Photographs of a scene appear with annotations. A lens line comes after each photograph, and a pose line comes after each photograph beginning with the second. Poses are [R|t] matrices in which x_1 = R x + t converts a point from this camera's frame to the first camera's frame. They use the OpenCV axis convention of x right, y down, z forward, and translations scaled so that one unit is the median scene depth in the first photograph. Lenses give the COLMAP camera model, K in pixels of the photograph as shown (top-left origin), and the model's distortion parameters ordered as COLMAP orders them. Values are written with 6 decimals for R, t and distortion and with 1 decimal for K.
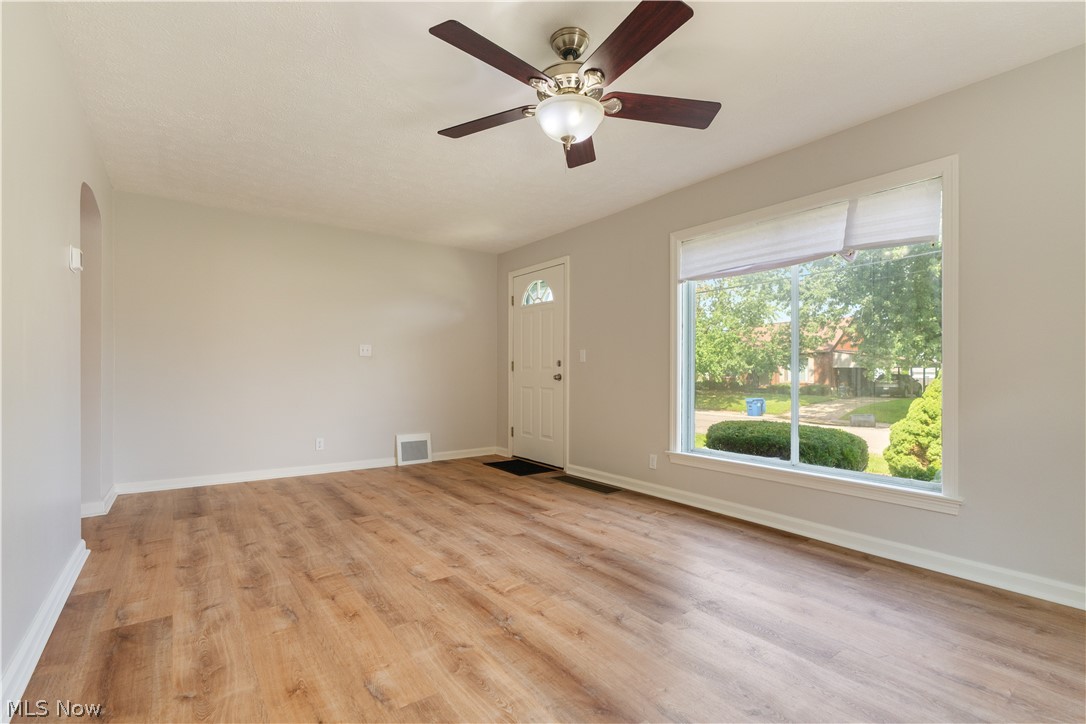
lens RADIAL K [[491.5, 0, 538.6], [0, 491.5, 360.1], [0, 0, 1]] dist [-0.002051, 0.000339]
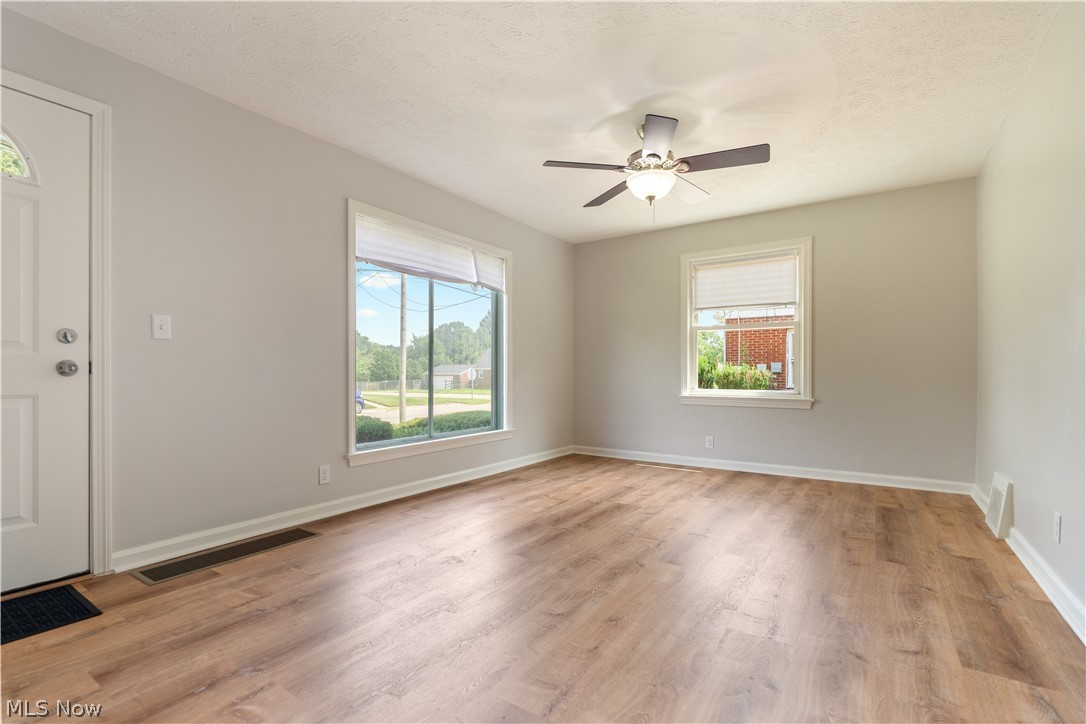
lens RADIAL K [[491.5, 0, 538.6], [0, 491.5, 360.1], [0, 0, 1]] dist [-0.002051, 0.000339]
pose [[-0.327760, 0.017480, 0.944599, -0.839993], [-0.027200, 0.999240, -0.027929, 0.048564], [-0.944369, -0.034847, -0.327035, 1.260703]]
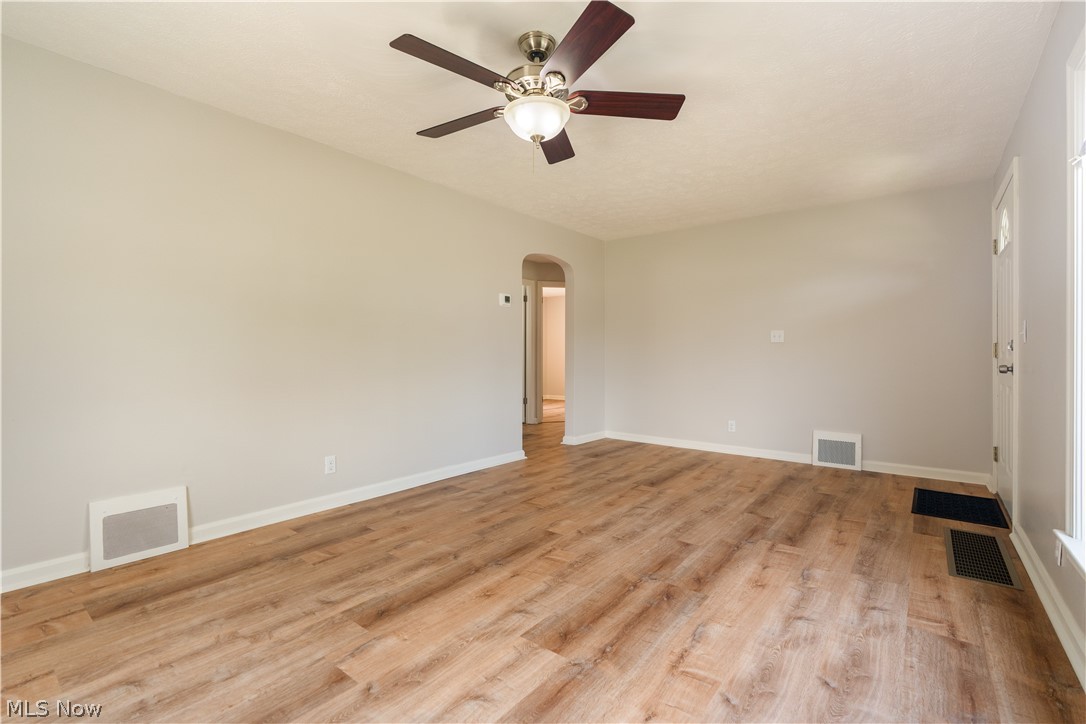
lens RADIAL K [[484.3, 0, 545.3], [0, 484.3, 360.6], [0, 0, 1]] dist [-0.001336, 0.000621]
pose [[0.267930, 0.006428, -0.963417, 0.739790], [0.024683, 0.999604, 0.013534, 0.005563], [0.963122, -0.027406, 0.267665, 0.530214]]
